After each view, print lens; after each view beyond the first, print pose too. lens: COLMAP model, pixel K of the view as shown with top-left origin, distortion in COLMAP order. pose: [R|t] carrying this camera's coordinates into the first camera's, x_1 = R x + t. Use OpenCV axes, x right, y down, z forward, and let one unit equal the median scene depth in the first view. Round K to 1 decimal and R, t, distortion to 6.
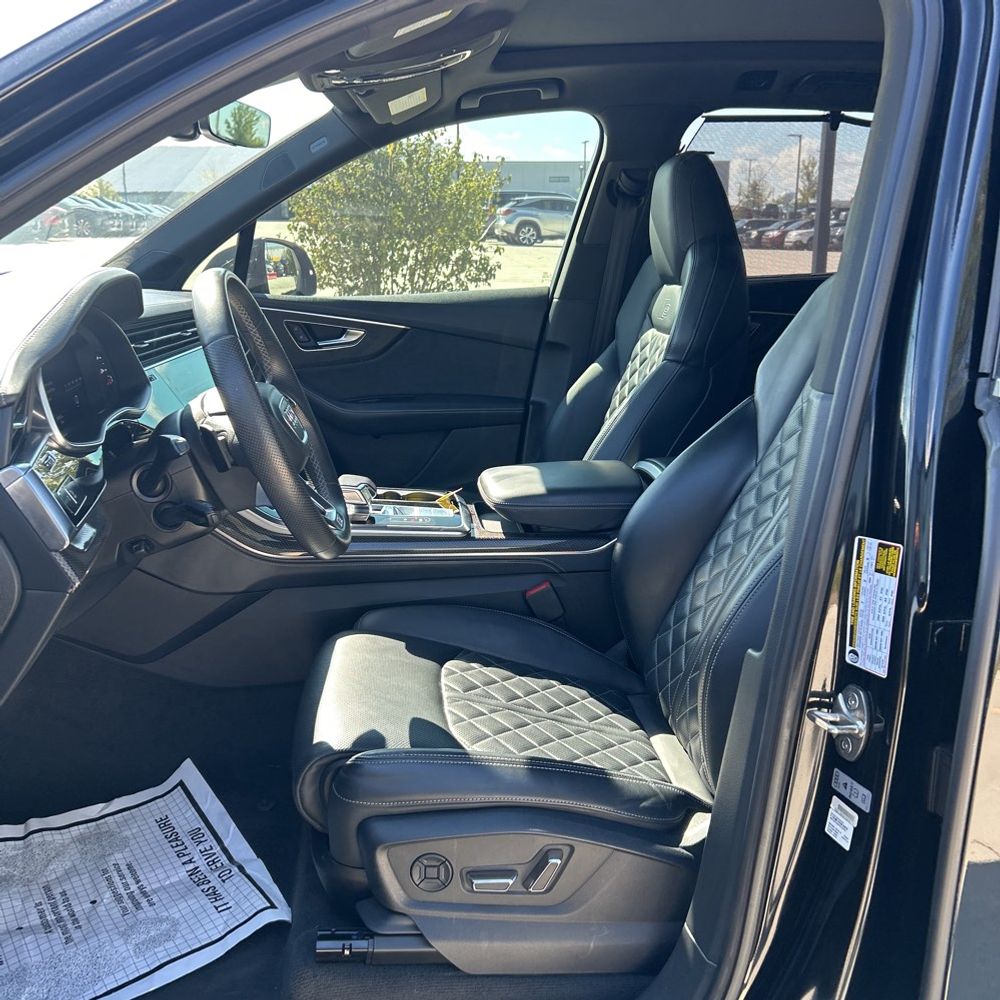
lens RADIAL K [[1024.3, 0, 493.6], [0, 1024.3, 492.5], [0, 0, 1]] dist [0.073734, -0.163441]
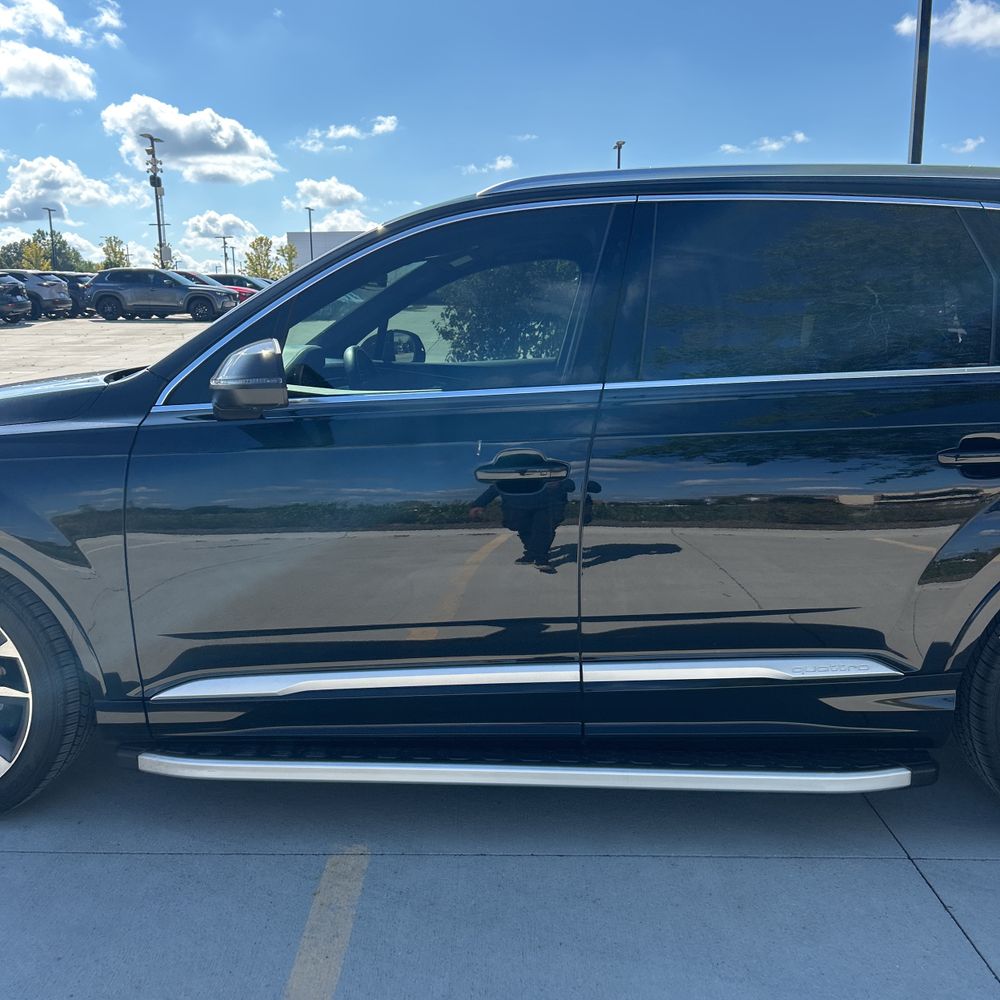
lens RADIAL K [[1024.3, 0, 493.6], [0, 1024.3, 492.5], [0, 0, 1]] dist [0.073734, -0.163441]
pose [[0.986518, 0.022850, -0.162047, 0.014267], [-0.034828, 0.996835, -0.071467, 0.008711], [0.159901, 0.076148, 0.984192, -0.039817]]
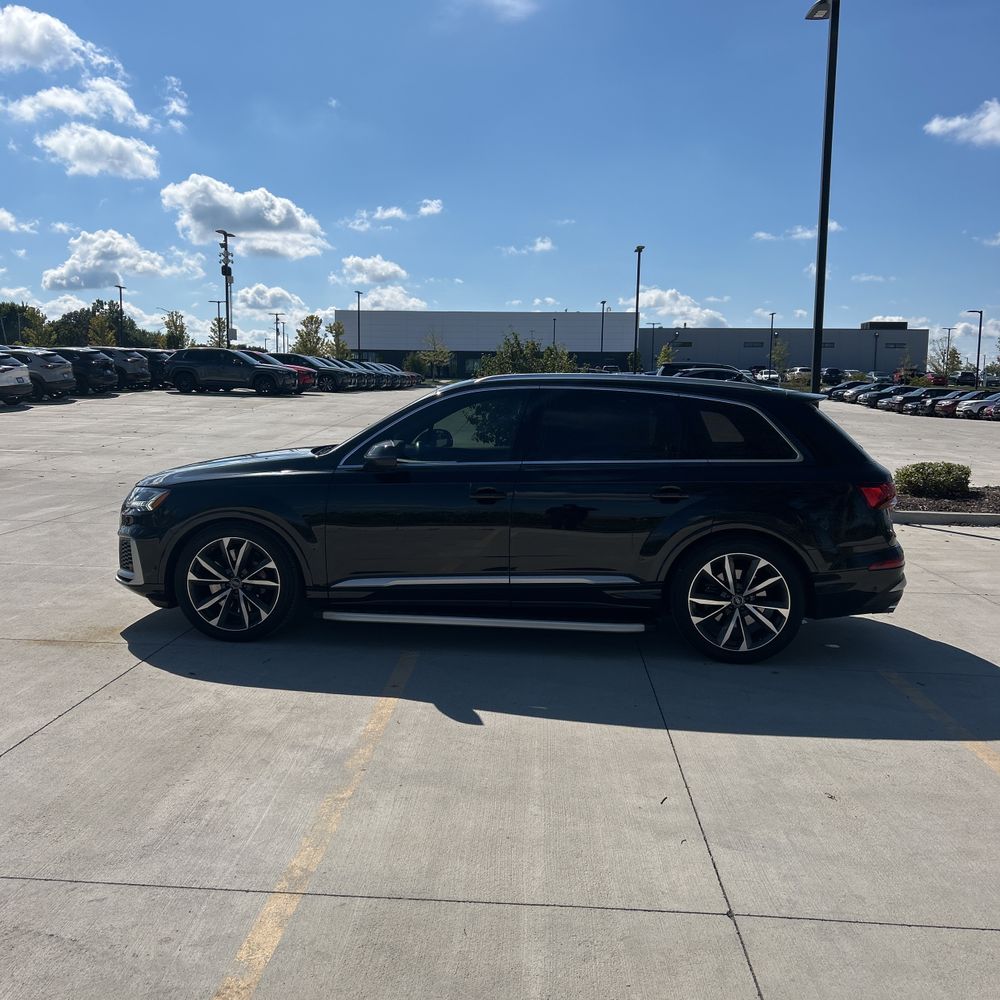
lens RADIAL K [[1093.0, 0, 500.0], [0, 1093.0, 500.0], [0, 0, 1]] dist [0.001860, -0.258371]
pose [[0.980465, 0.040822, -0.192410, 0.042153], [-0.067558, 0.988607, -0.134510, 0.027448], [0.184727, 0.144882, 0.972052, -0.148556]]
